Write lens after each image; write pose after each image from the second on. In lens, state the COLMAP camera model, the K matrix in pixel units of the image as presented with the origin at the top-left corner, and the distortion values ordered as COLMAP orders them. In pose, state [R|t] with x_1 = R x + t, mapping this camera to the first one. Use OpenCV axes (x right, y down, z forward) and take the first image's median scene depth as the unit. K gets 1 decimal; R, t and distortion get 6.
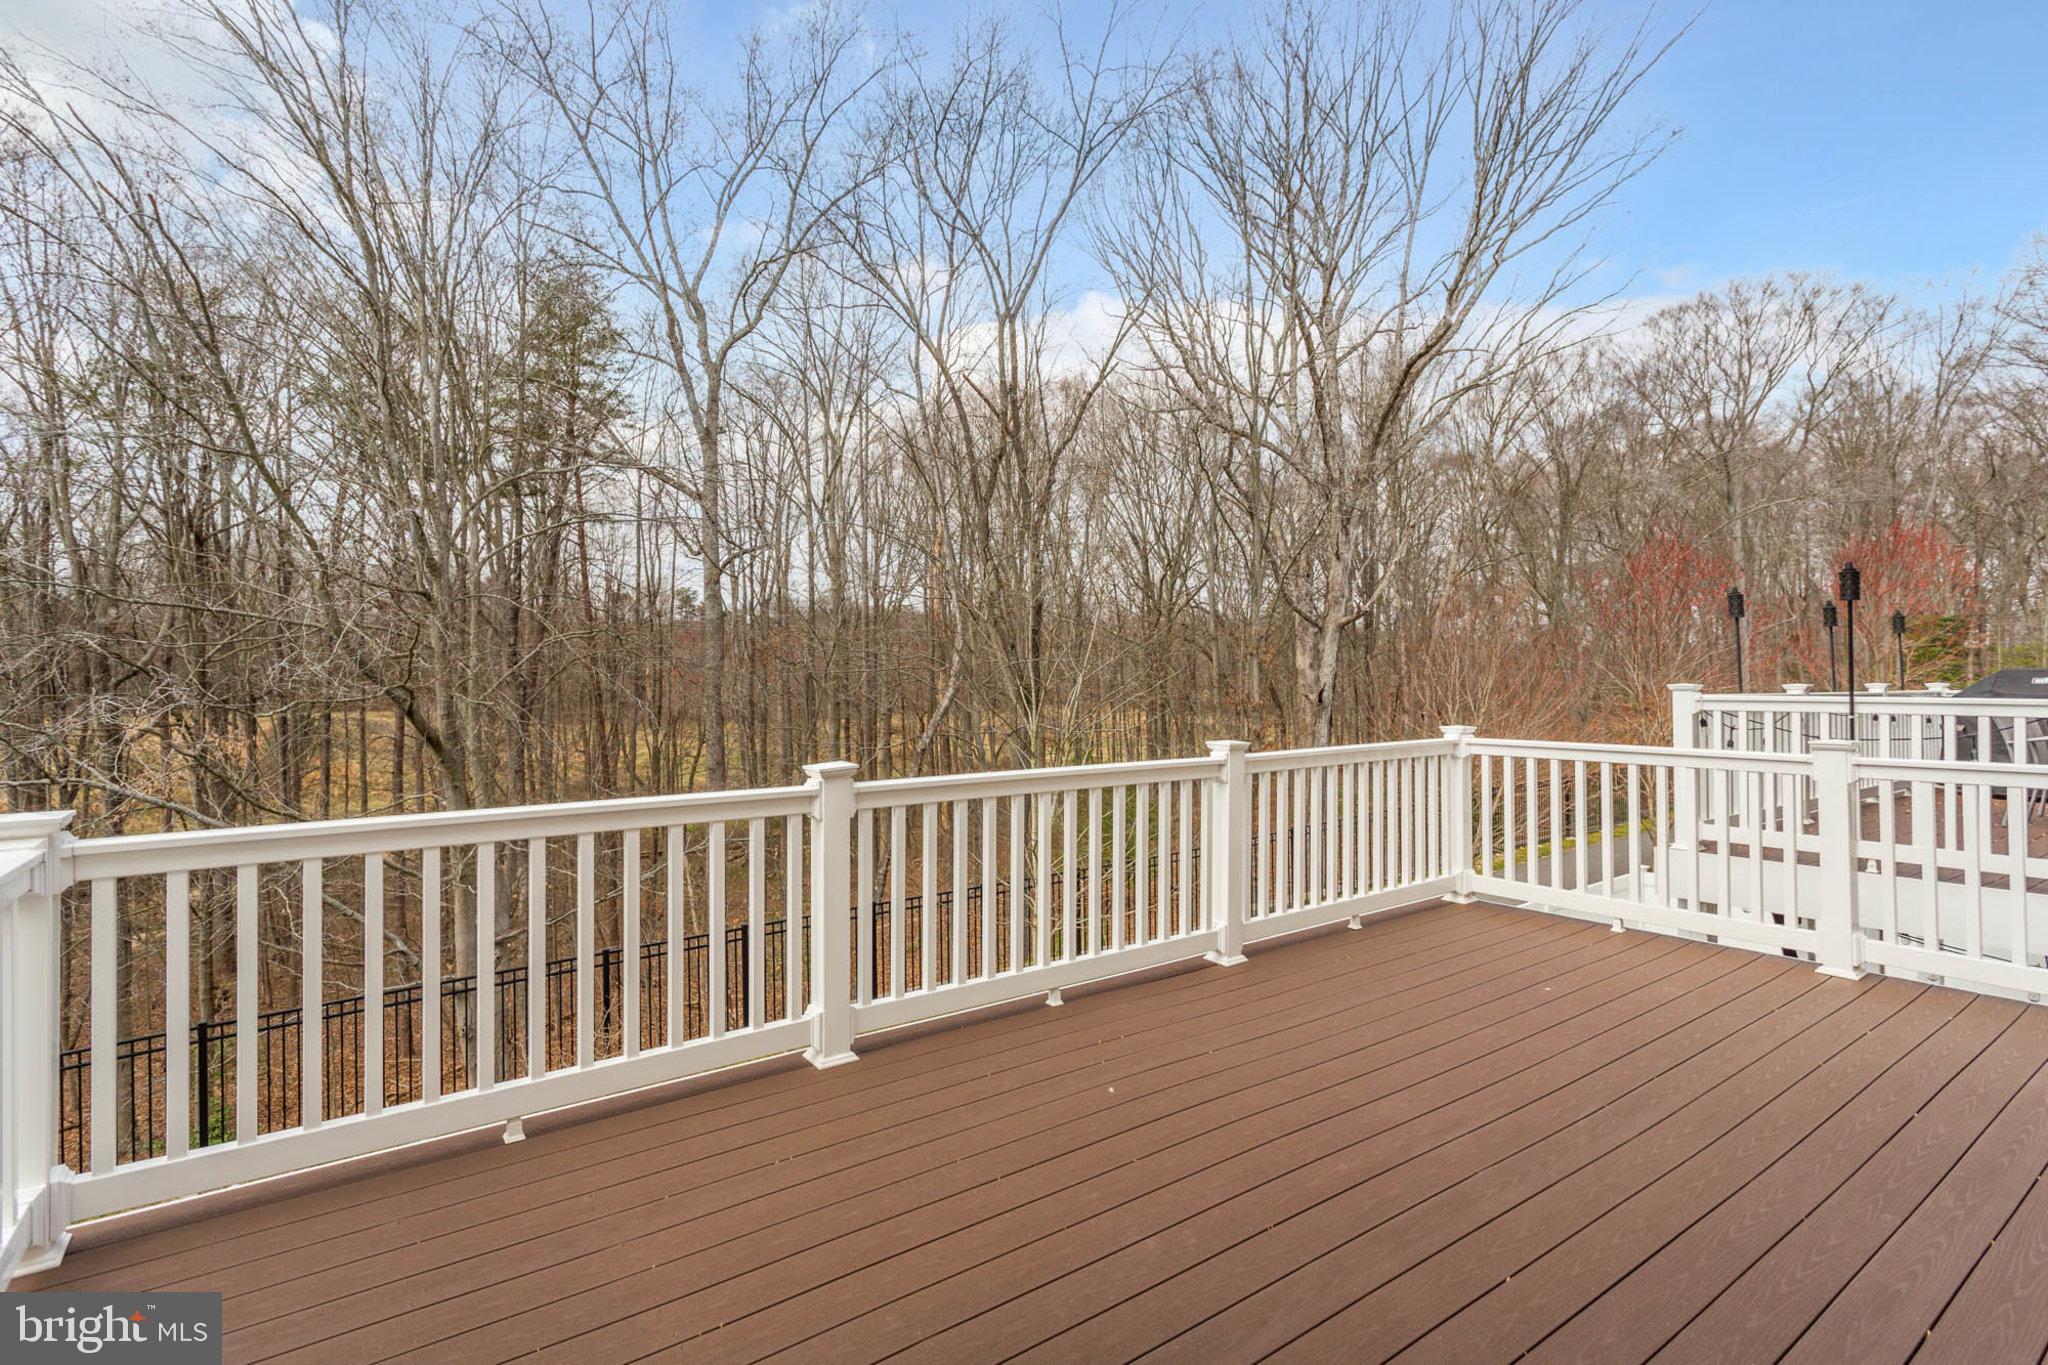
lens RADIAL K [[1006.7, 0, 1008.7], [0, 1006.7, 672.1], [0, 0, 1]] dist [0.008255, 0.001359]
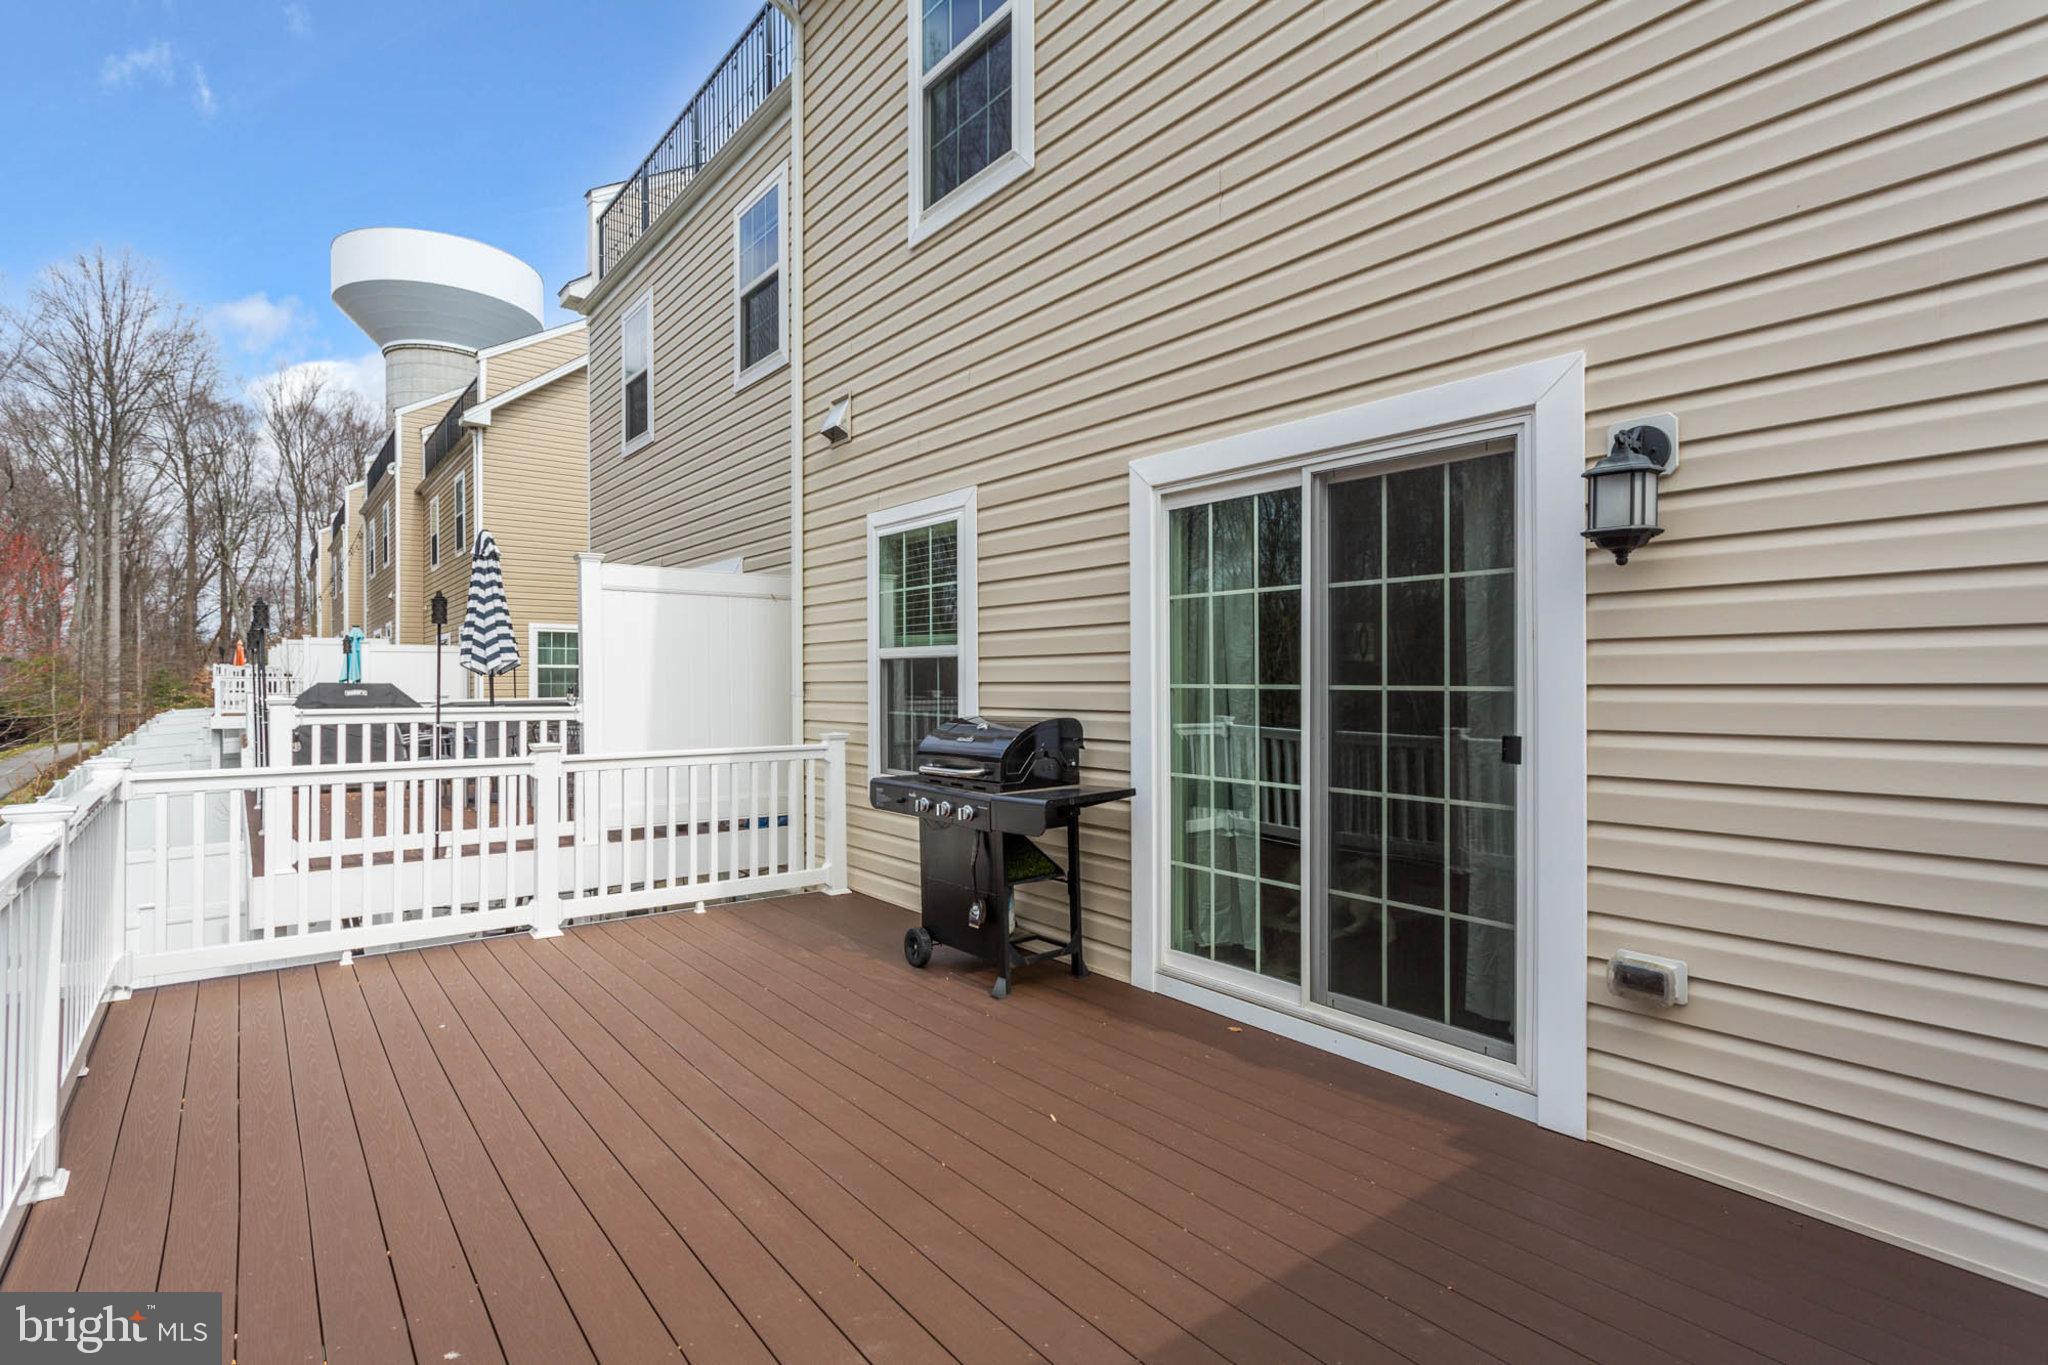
lens RADIAL K [[1006.7, 0, 967.5], [0, 1006.7, 667.9], [0, 0, 1]] dist [0.008255, 0.001359]
pose [[0.000341, 0.019187, 0.999816, -0.059778], [-0.002976, 0.999811, -0.019186, -0.000302], [-0.999996, -0.002969, 0.000398, 0.074421]]
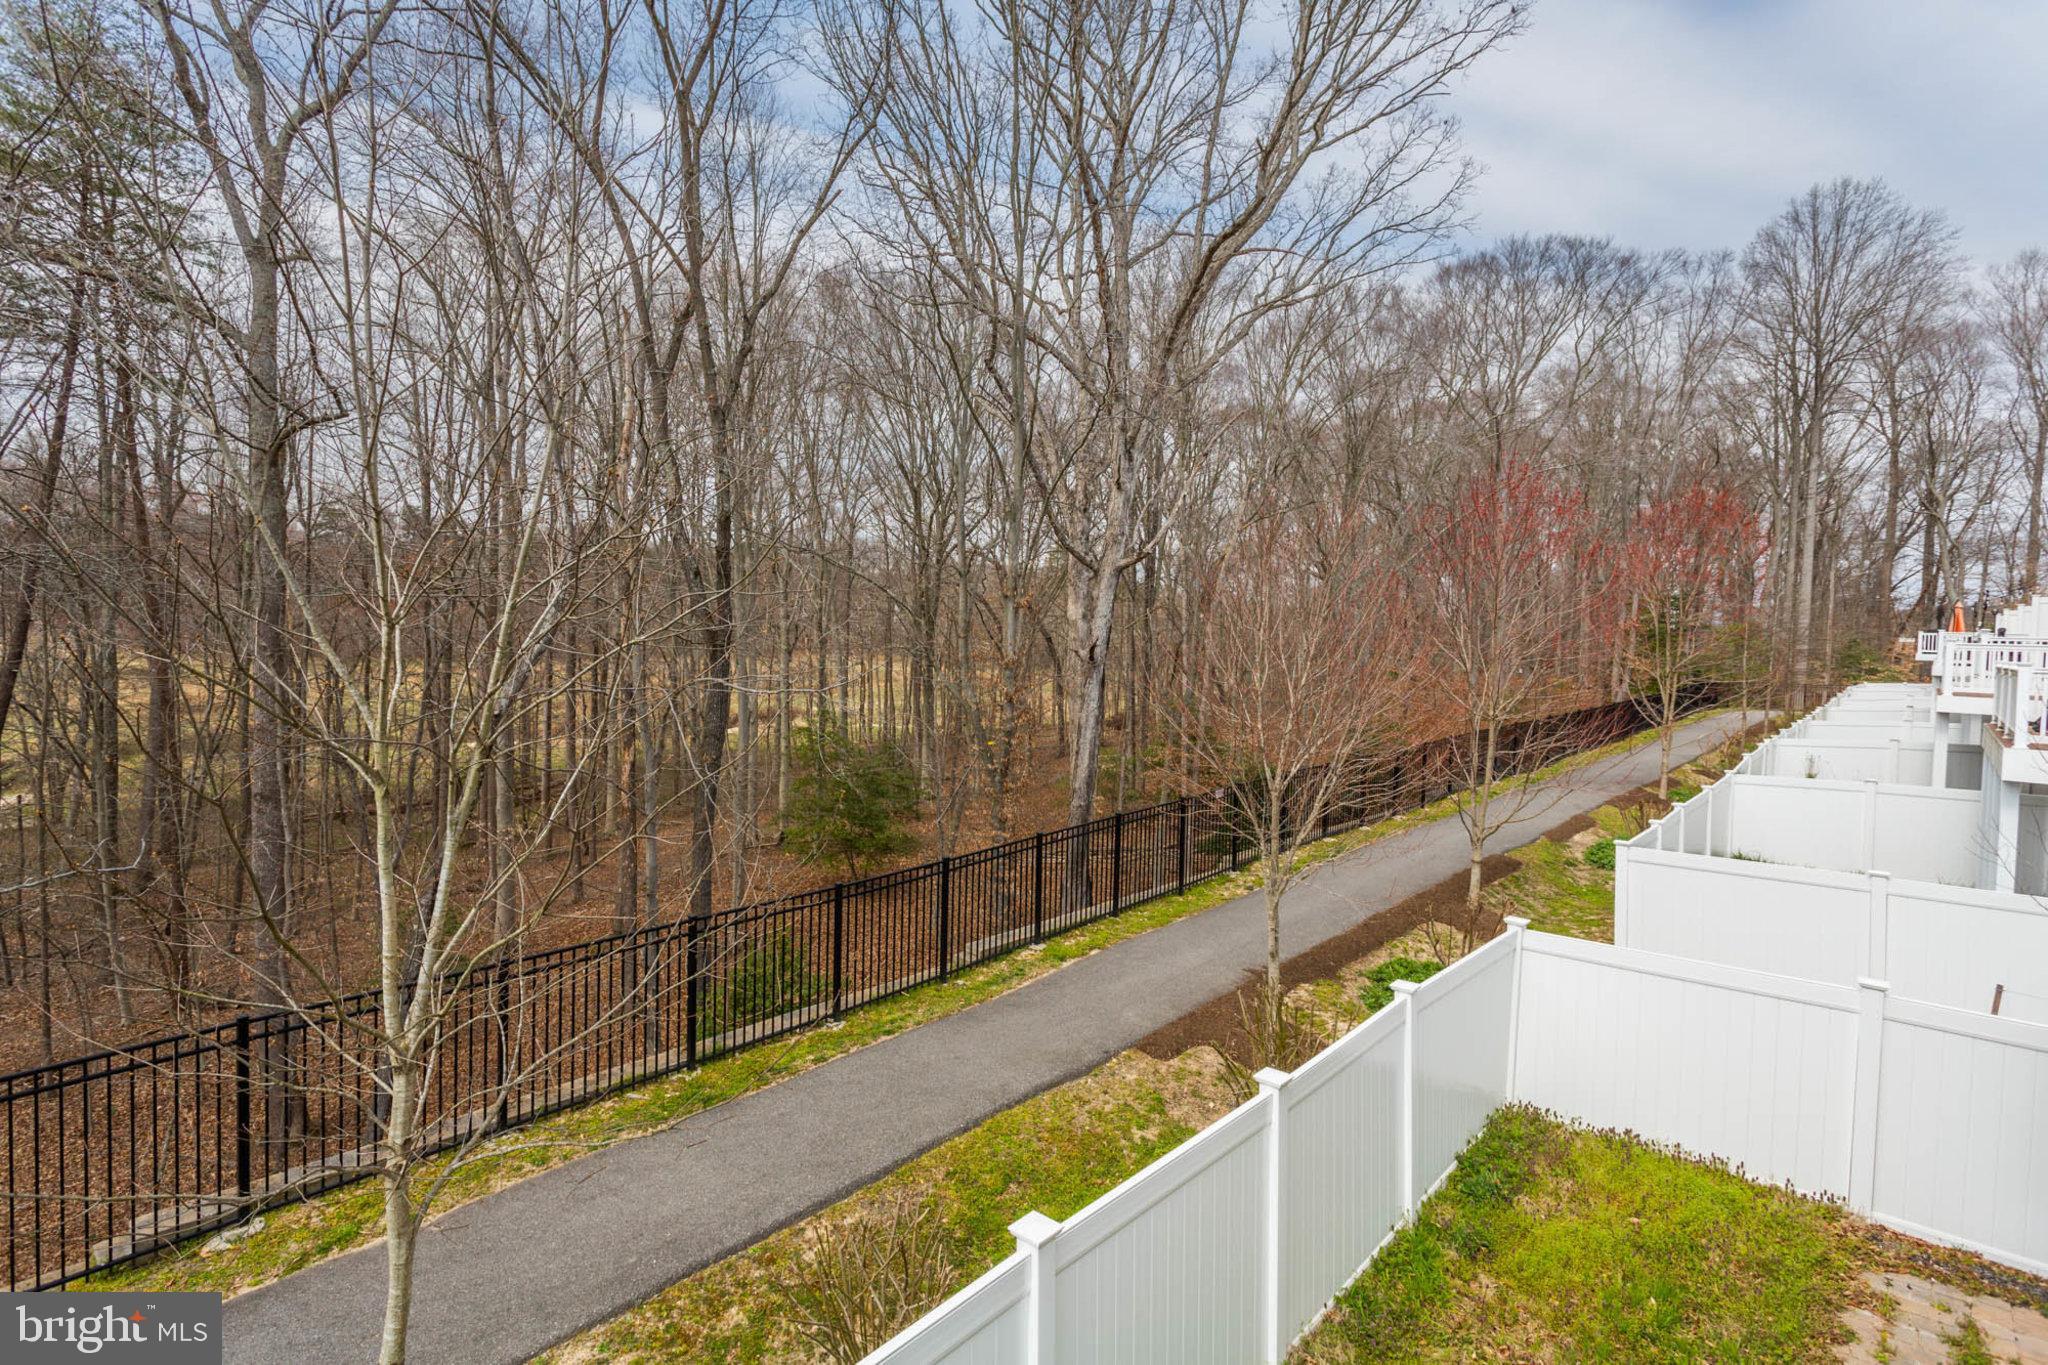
lens RADIAL K [[1006.7, 0, 1015.0], [0, 1006.7, 666.4], [0, 0, 1]] dist [0.008255, 0.001359]
pose [[0.976693, 0.029079, 0.212661, 0.068169], [-0.038572, 0.998430, 0.040624, 0.003802], [-0.211146, -0.047880, 0.976281, 0.192732]]
